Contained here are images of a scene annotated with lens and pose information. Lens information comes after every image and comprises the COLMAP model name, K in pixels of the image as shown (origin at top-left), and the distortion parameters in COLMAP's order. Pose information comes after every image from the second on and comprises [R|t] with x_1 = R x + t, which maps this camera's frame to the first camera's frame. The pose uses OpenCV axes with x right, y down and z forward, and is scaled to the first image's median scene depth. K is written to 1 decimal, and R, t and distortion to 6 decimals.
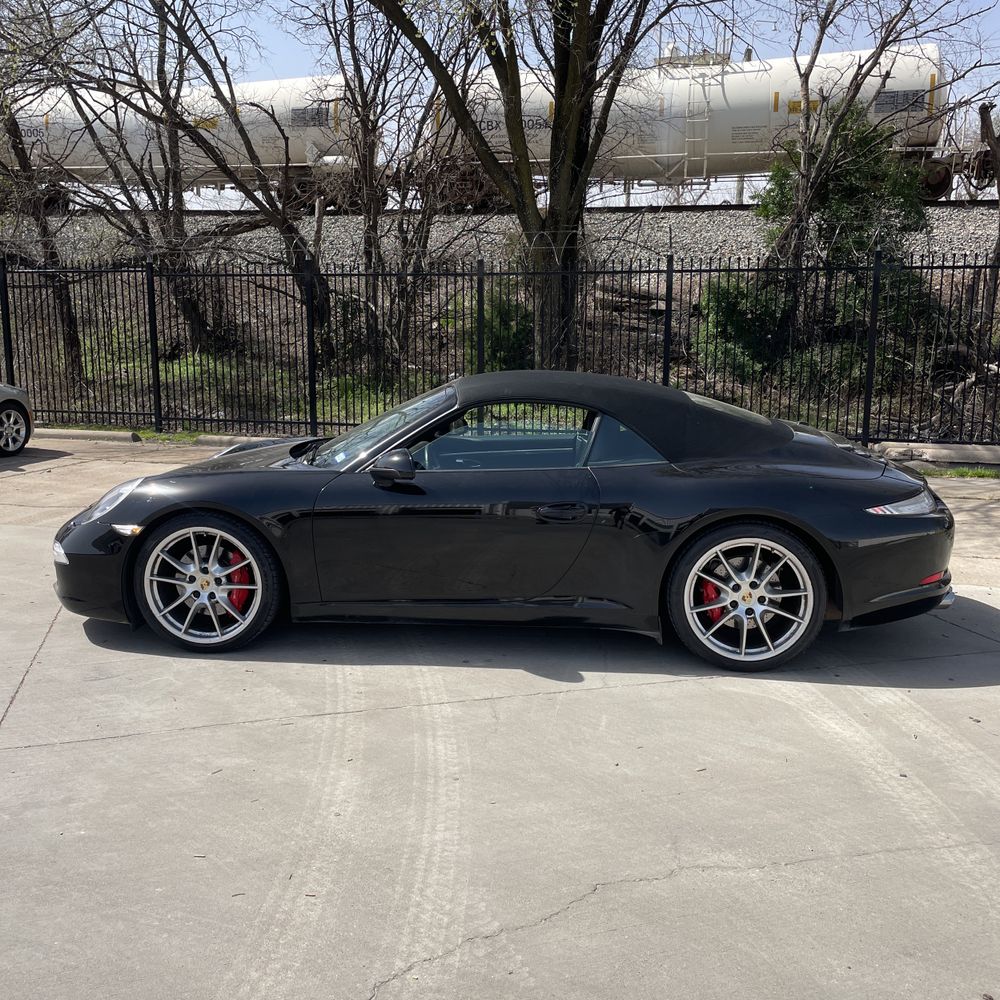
lens RADIAL K [[1017.5, 0, 499.8], [0, 1017.5, 501.7], [0, 0, 1]] dist [0.034638, 0.000000]
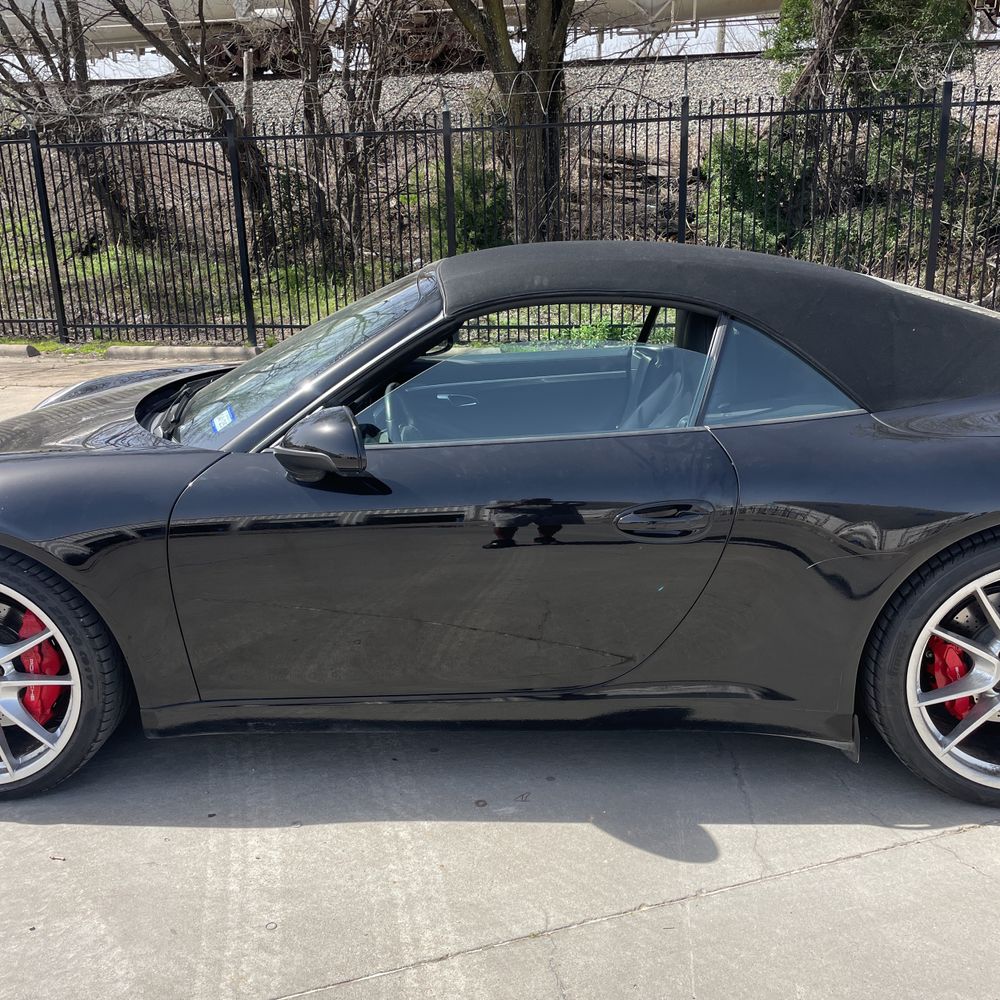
lens RADIAL K [[1017.5, 0, 504.5], [0, 1017.5, 495.9], [0, 0, 1]] dist [0.034638, 0.000000]
pose [[0.998645, -0.041320, 0.031626, -0.009001], [0.037851, 0.993922, 0.103373, -0.016037], [-0.035705, -0.102036, 0.994140, 0.139955]]
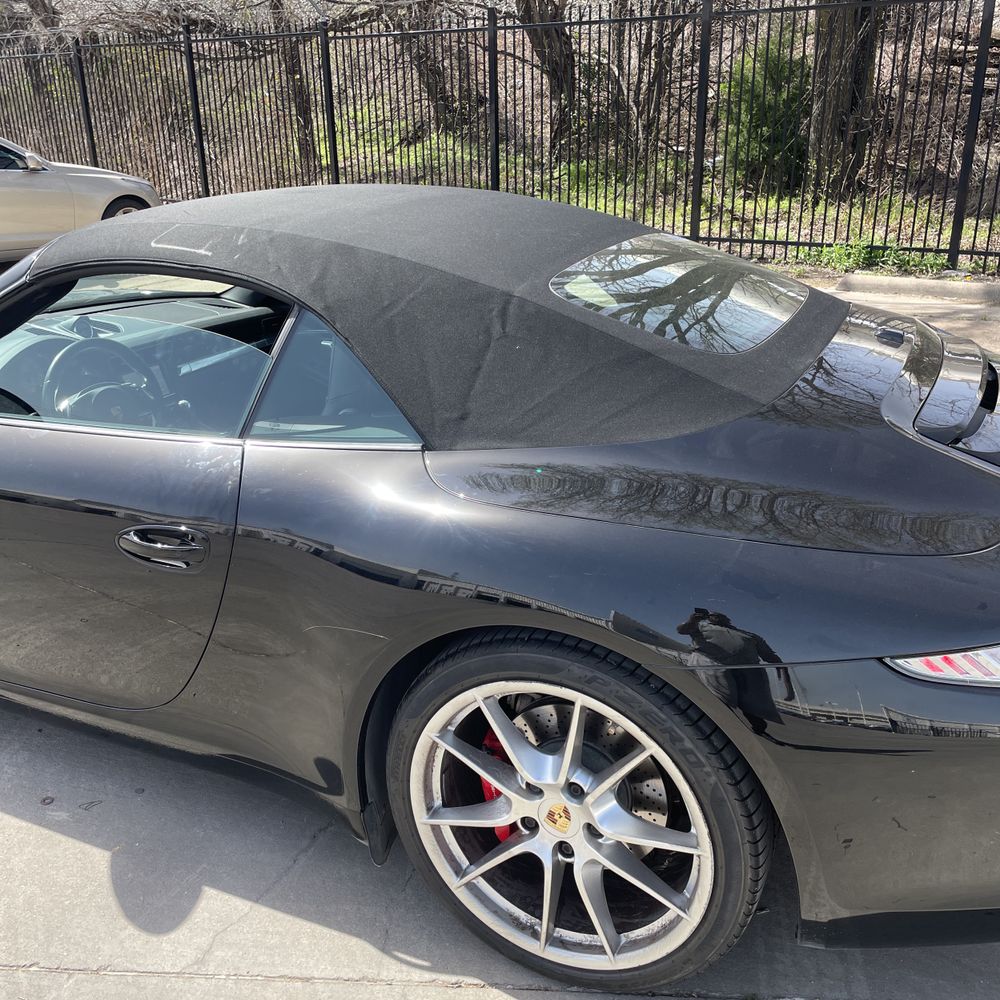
lens RADIAL K [[1017.5, 0, 498.7], [0, 1017.5, 494.3], [0, 0, 1]] dist [0.034638, 0.000000]
pose [[0.941216, 0.102601, -0.321848, 0.092488], [-0.036870, 0.978269, 0.204036, -0.029295], [0.335788, -0.180175, 0.924545, 0.180776]]
